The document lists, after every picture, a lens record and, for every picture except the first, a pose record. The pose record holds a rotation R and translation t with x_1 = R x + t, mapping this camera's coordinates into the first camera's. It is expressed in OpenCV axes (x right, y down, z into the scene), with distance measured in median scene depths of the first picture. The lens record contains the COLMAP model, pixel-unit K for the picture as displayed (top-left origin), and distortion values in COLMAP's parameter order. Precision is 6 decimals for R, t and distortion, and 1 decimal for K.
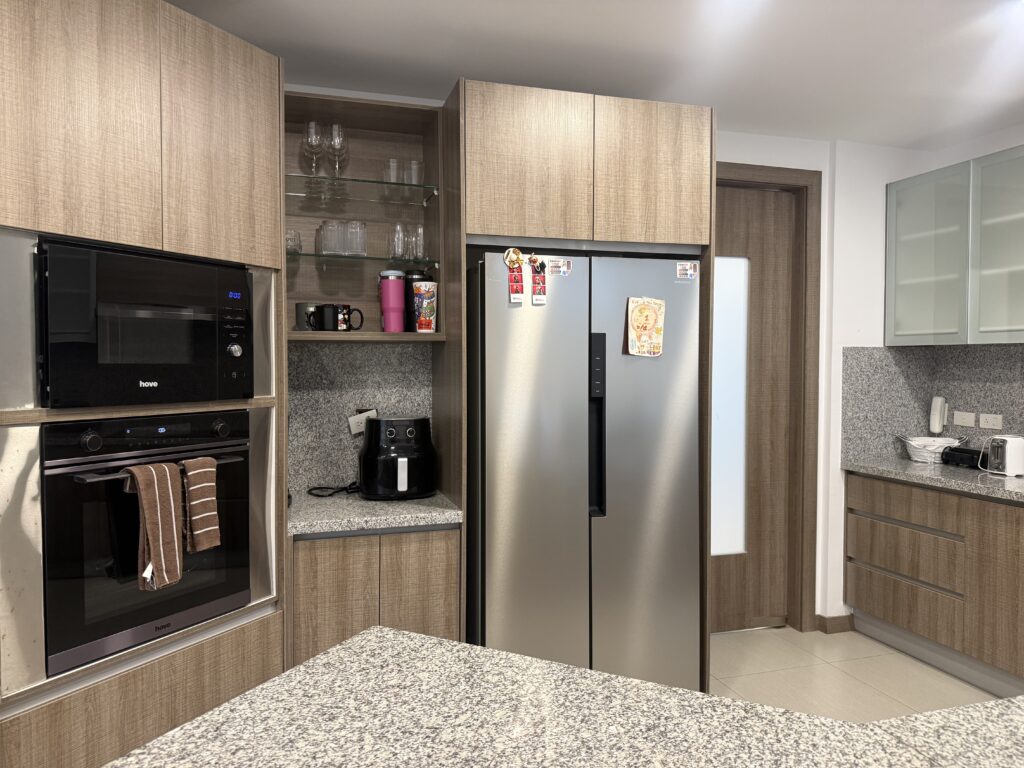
lens RADIAL K [[731.0, 0, 512.0], [0, 731.0, 384.0], [0, 0, 1]] dist [0.086903, -0.095499]
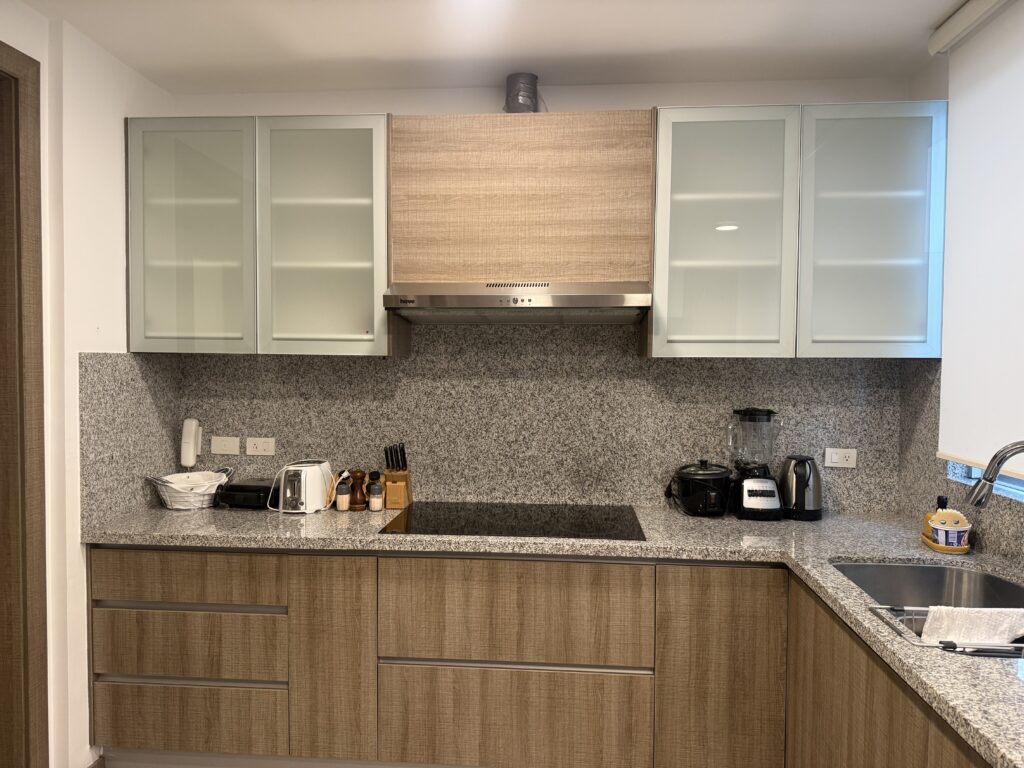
lens RADIAL K [[729.3, 0, 512.0], [0, 729.3, 384.0], [0, 0, 1]] dist [0.000445, -0.007553]
pose [[0.382221, -0.030656, 0.923562, 0.008536], [0.019892, 0.999491, 0.024944, -0.031941], [-0.923857, 0.008837, 0.382636, 0.420714]]
